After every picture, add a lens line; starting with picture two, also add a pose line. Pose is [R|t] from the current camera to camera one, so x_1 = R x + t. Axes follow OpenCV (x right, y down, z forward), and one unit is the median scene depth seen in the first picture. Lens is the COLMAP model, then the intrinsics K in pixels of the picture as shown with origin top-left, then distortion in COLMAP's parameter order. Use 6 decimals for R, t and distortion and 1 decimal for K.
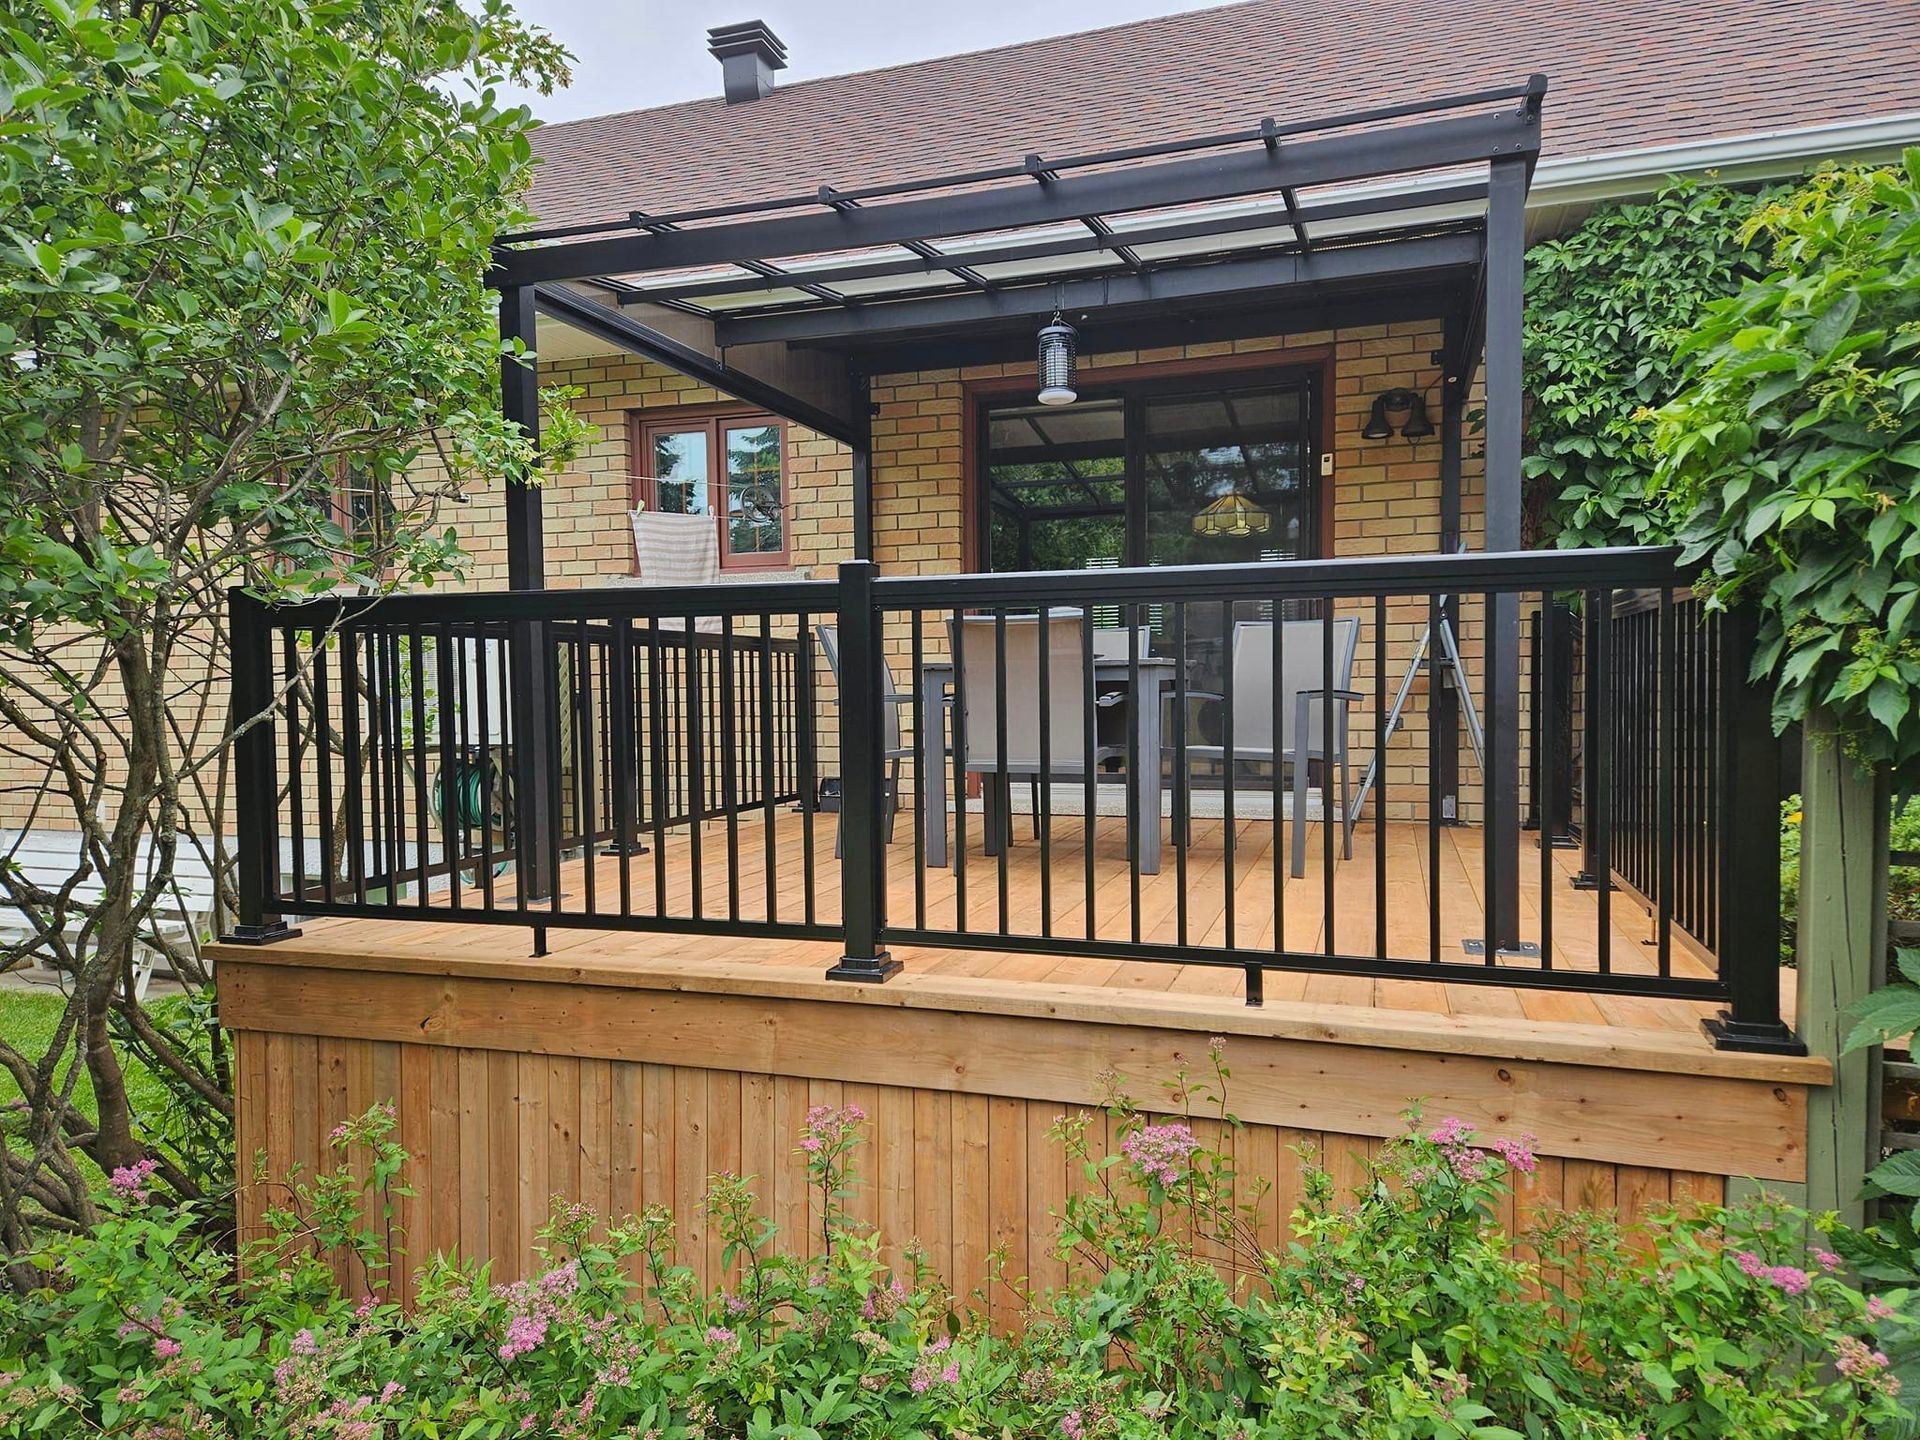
lens RADIAL K [[1497.9, 0, 960.0], [0, 1497.9, 720.0], [0, 0, 1]] dist [0.117100, -0.000814]
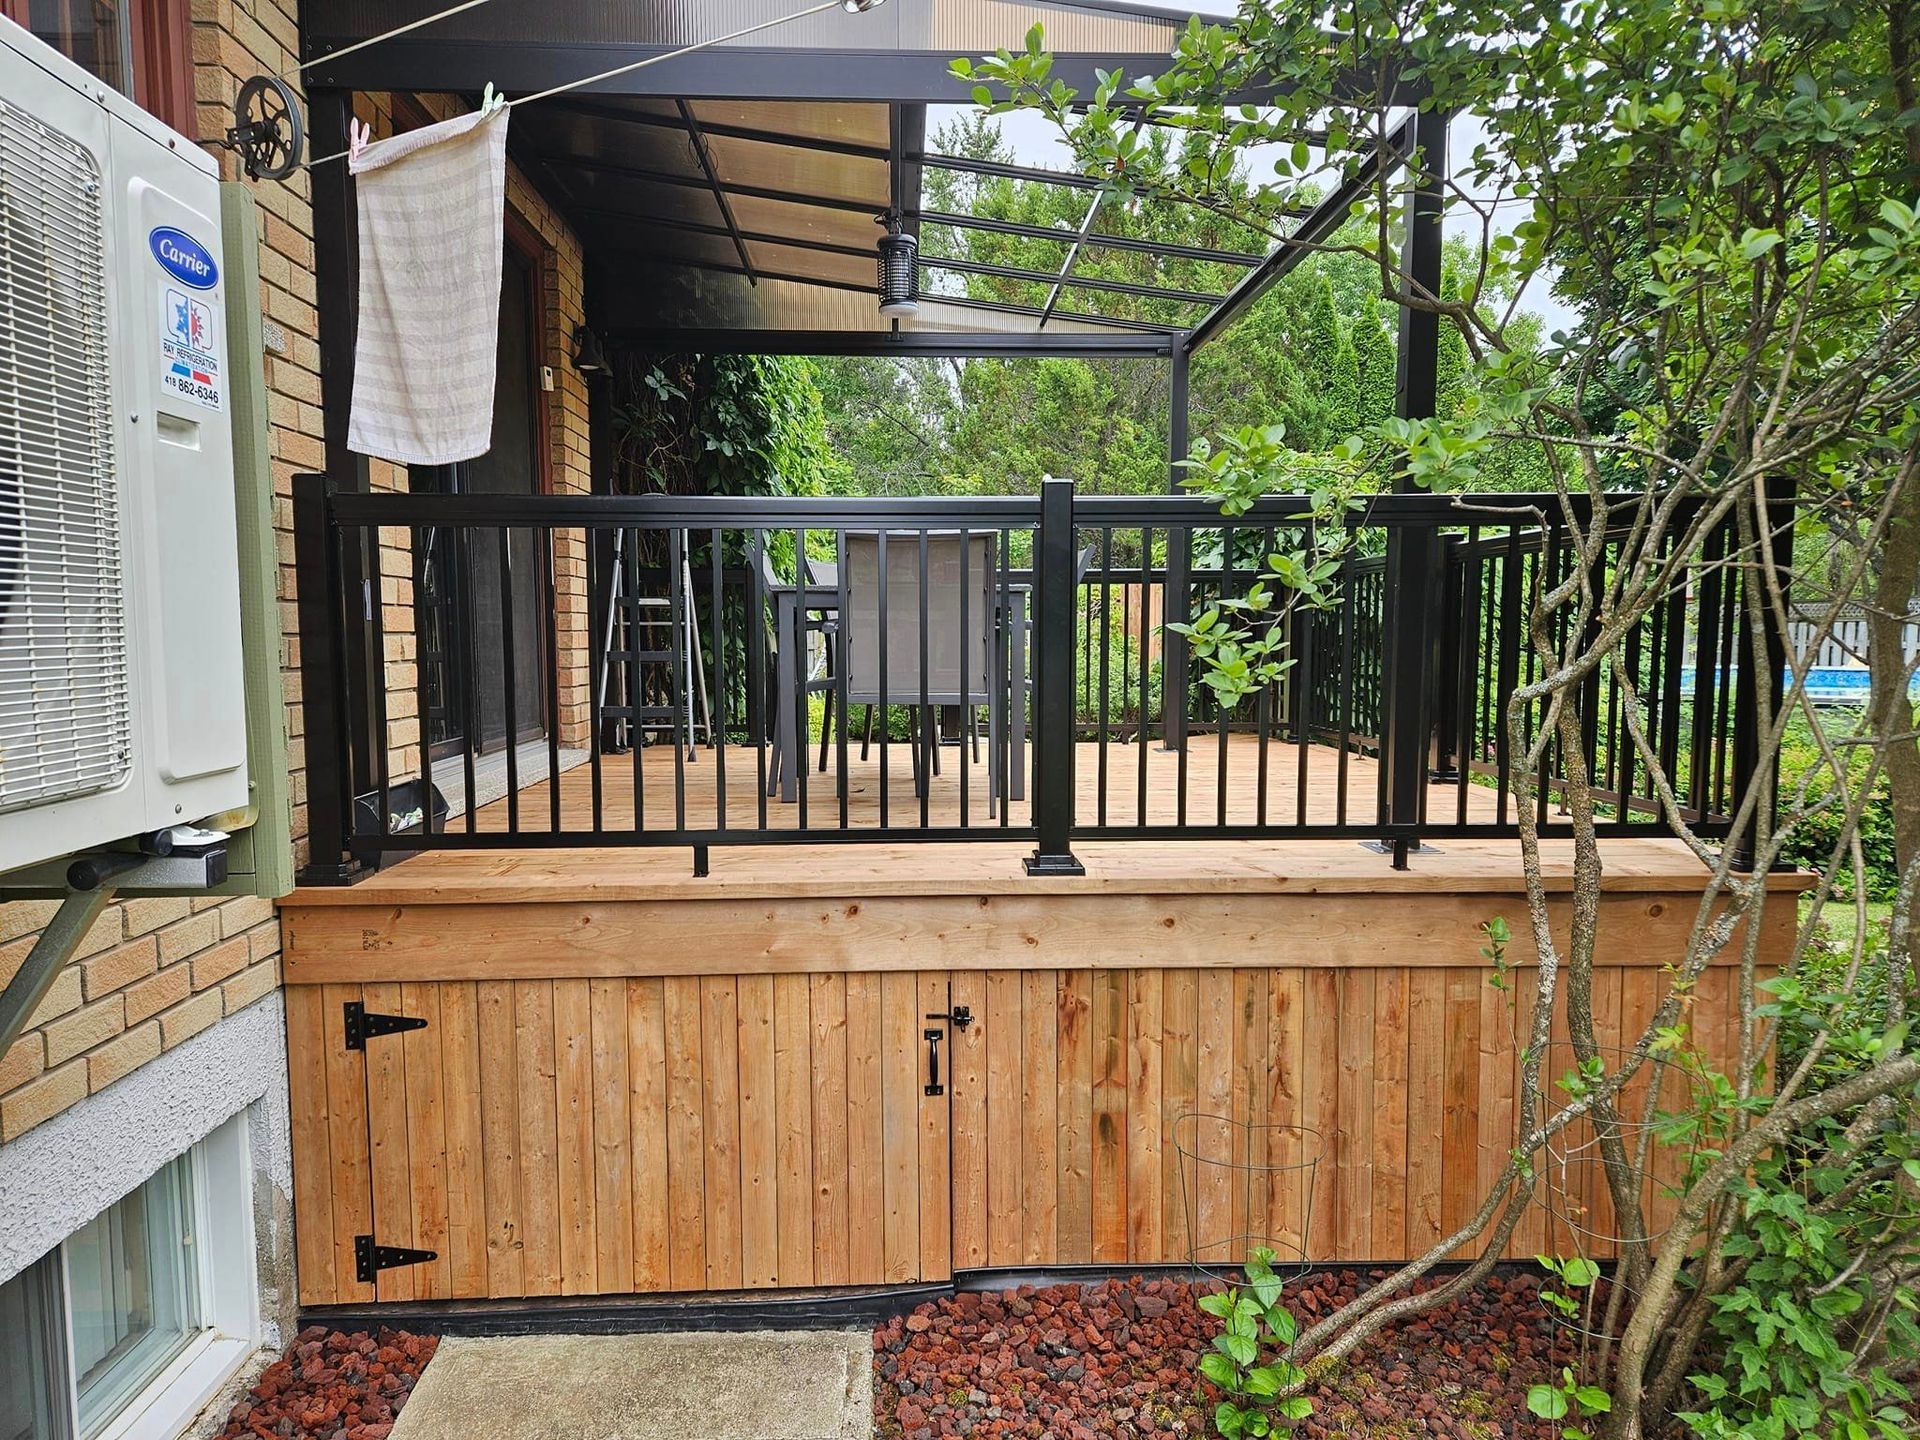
lens RADIAL K [[1281.3, 0, 952.3], [0, 1281.3, 729.2], [0, 0, 1]] dist [0.092589, -0.074279]
pose [[0.914025, -0.031015, 0.404470, -0.462652], [0.001062, 0.997253, 0.074068, 0.001024], [-0.405656, -0.067271, 0.911547, 0.187647]]
